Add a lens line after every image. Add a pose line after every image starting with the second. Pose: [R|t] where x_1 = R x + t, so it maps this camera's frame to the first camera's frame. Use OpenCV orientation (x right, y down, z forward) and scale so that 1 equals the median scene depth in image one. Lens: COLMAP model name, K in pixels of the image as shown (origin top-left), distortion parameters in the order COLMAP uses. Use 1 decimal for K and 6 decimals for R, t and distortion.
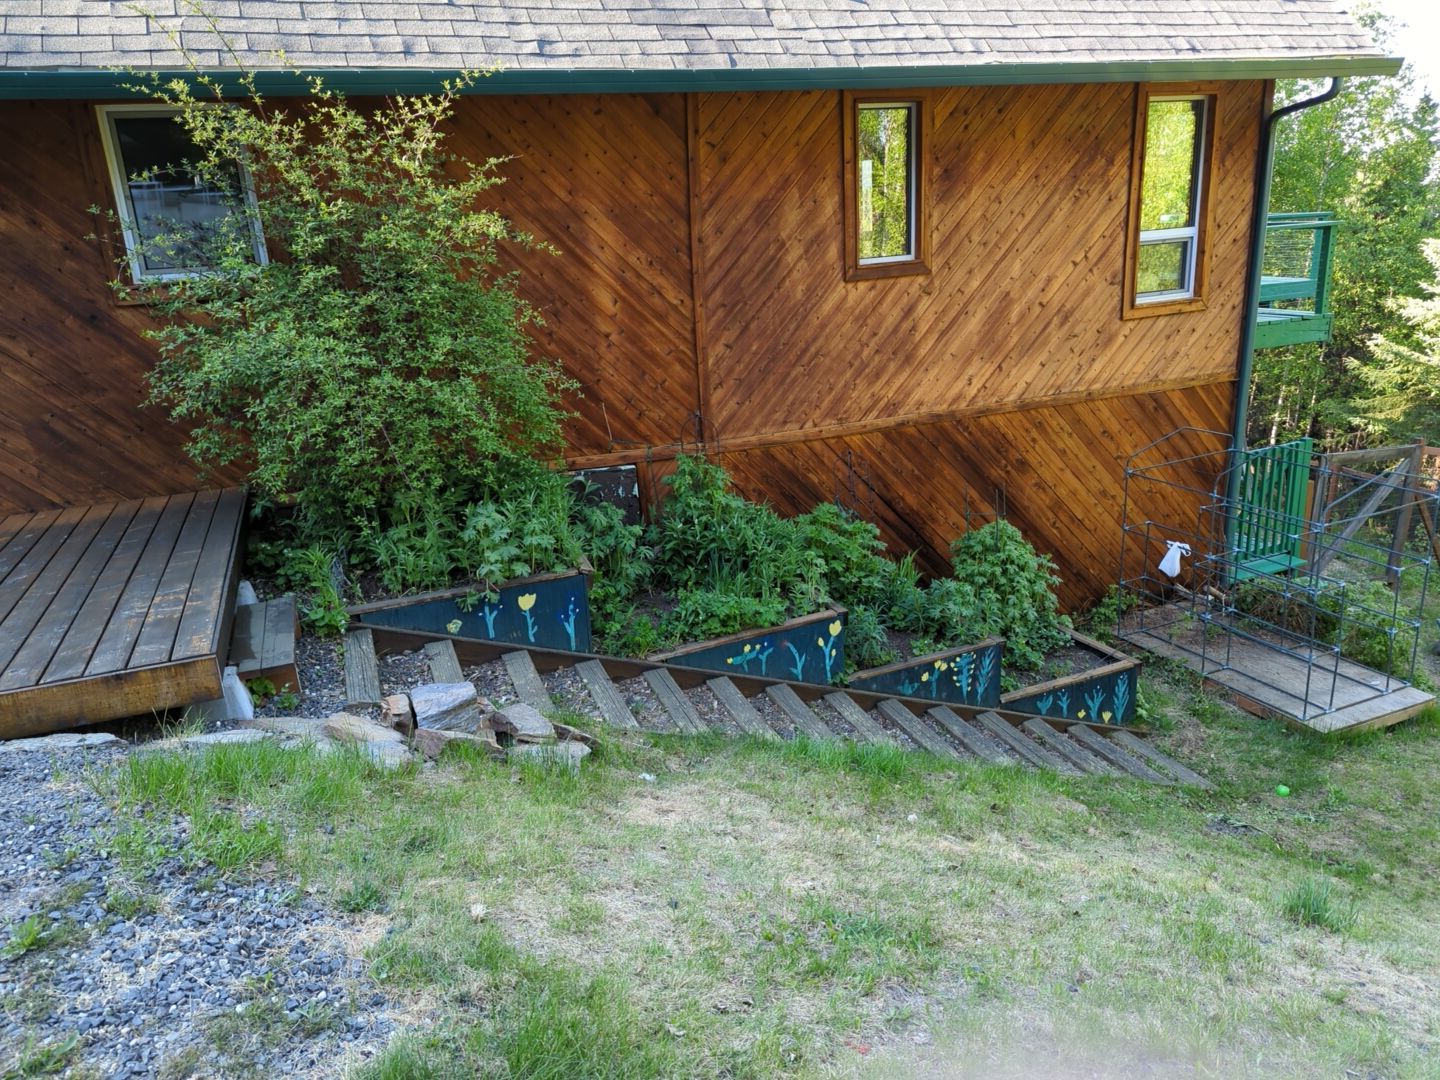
lens RADIAL K [[1003.6, 0, 713.7], [0, 1003.6, 535.1], [0, 0, 1]] dist [0.043811, -0.030907]
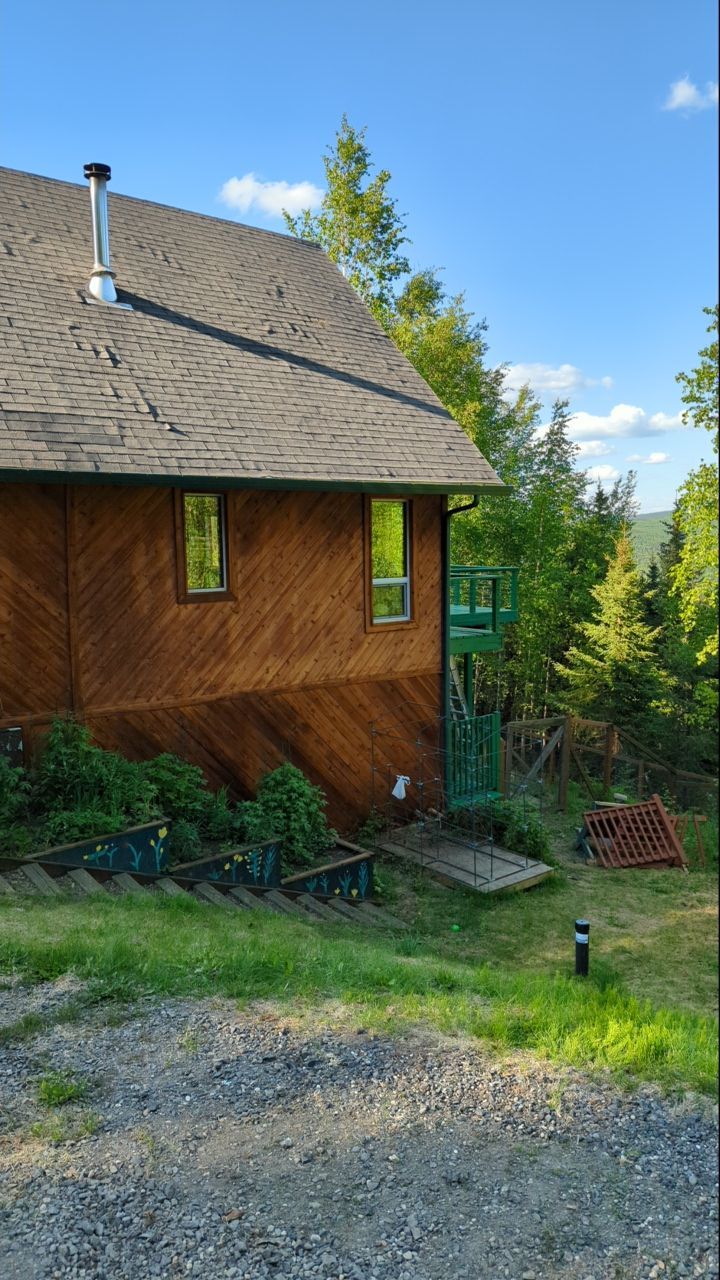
lens RADIAL K [[879.5, 0, 366.9], [0, 879.5, 639.3], [0, 0, 1]] dist [0.059613, -0.006449]
pose [[0.959002, 0.016935, 0.282891, 0.030547], [0.039362, 0.980578, -0.192139, 0.064314], [-0.280651, 0.195397, 0.939710, -0.304869]]
